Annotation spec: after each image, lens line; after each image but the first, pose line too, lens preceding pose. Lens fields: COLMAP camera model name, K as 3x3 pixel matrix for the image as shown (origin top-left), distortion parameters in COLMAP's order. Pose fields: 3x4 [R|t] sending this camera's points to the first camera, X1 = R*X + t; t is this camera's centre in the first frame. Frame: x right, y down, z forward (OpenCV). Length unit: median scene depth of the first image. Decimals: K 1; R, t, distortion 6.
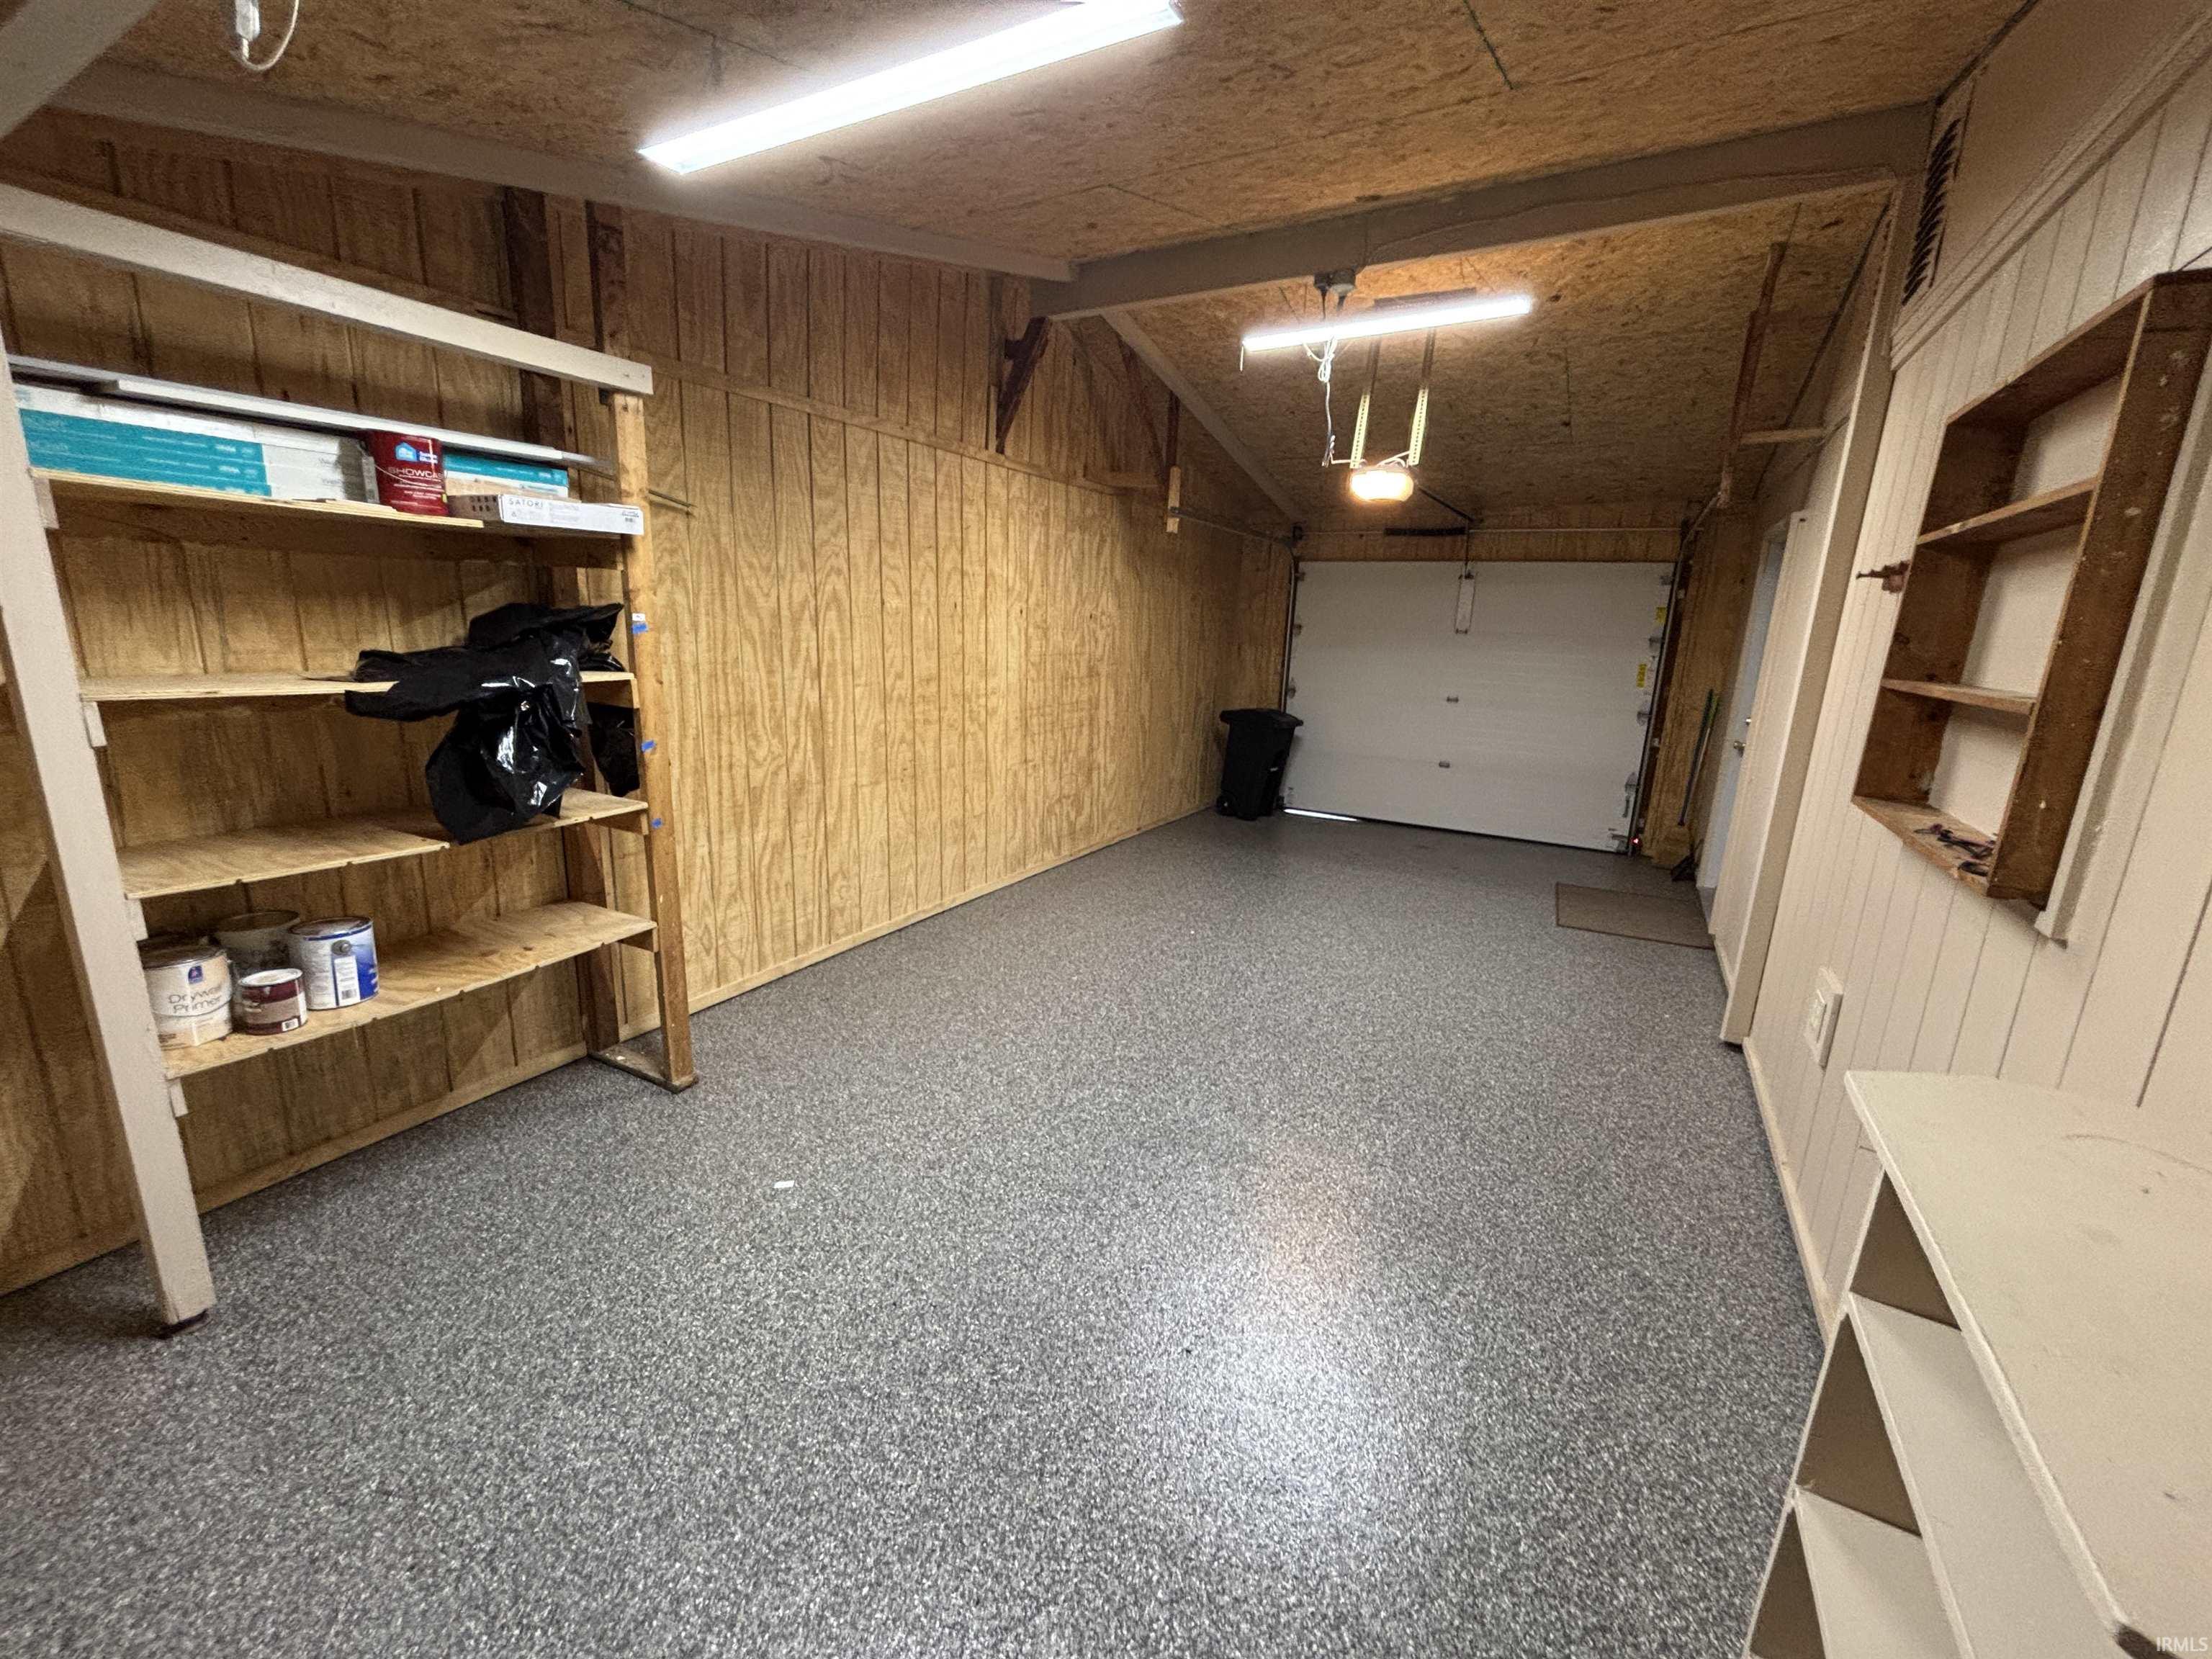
lens RADIAL K [[903.1, 0, 1097.5], [0, 903.1, 831.2], [0, 0, 1]] dist [0.008495, 0.000219]
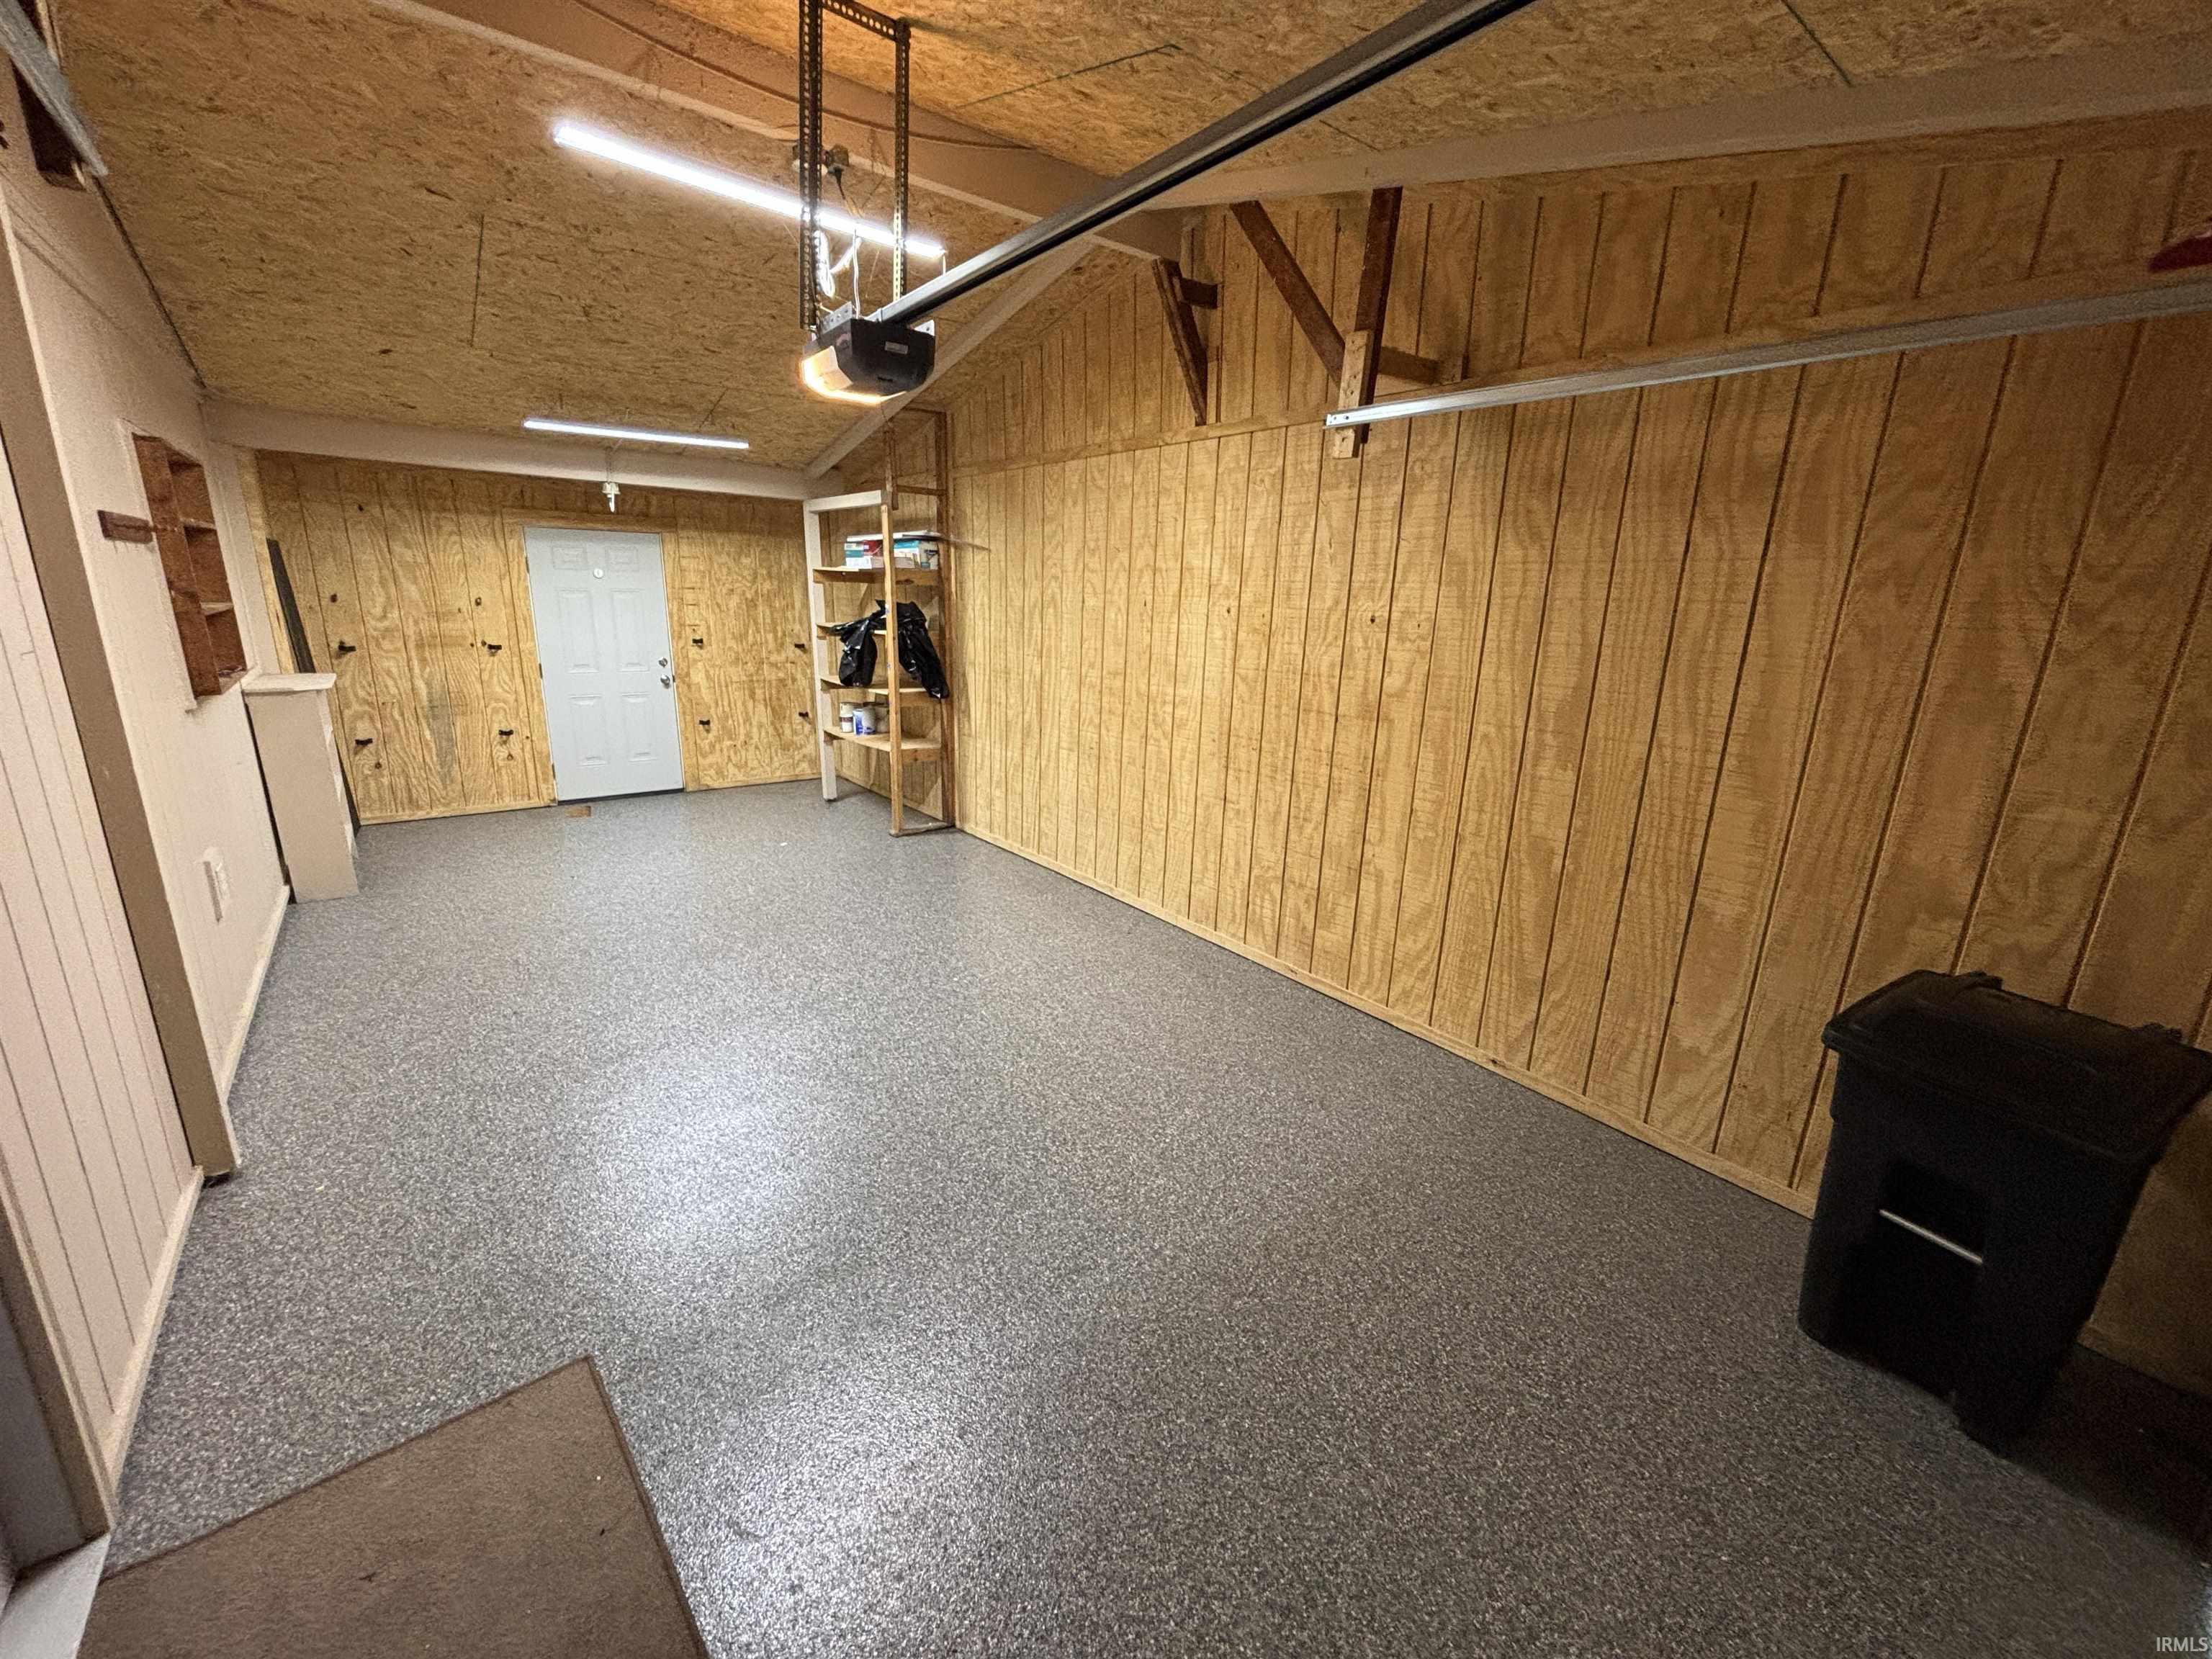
lens RADIAL K [[903.1, 0, 1100.9], [0, 903.1, 828.9], [0, 0, 1]] dist [0.008495, 0.000219]
pose [[-0.388717, 0.193910, -0.900721, 0.811267], [-0.247043, 0.919869, 0.304647, -0.319003], [0.887620, 0.340939, -0.309665, 1.376404]]
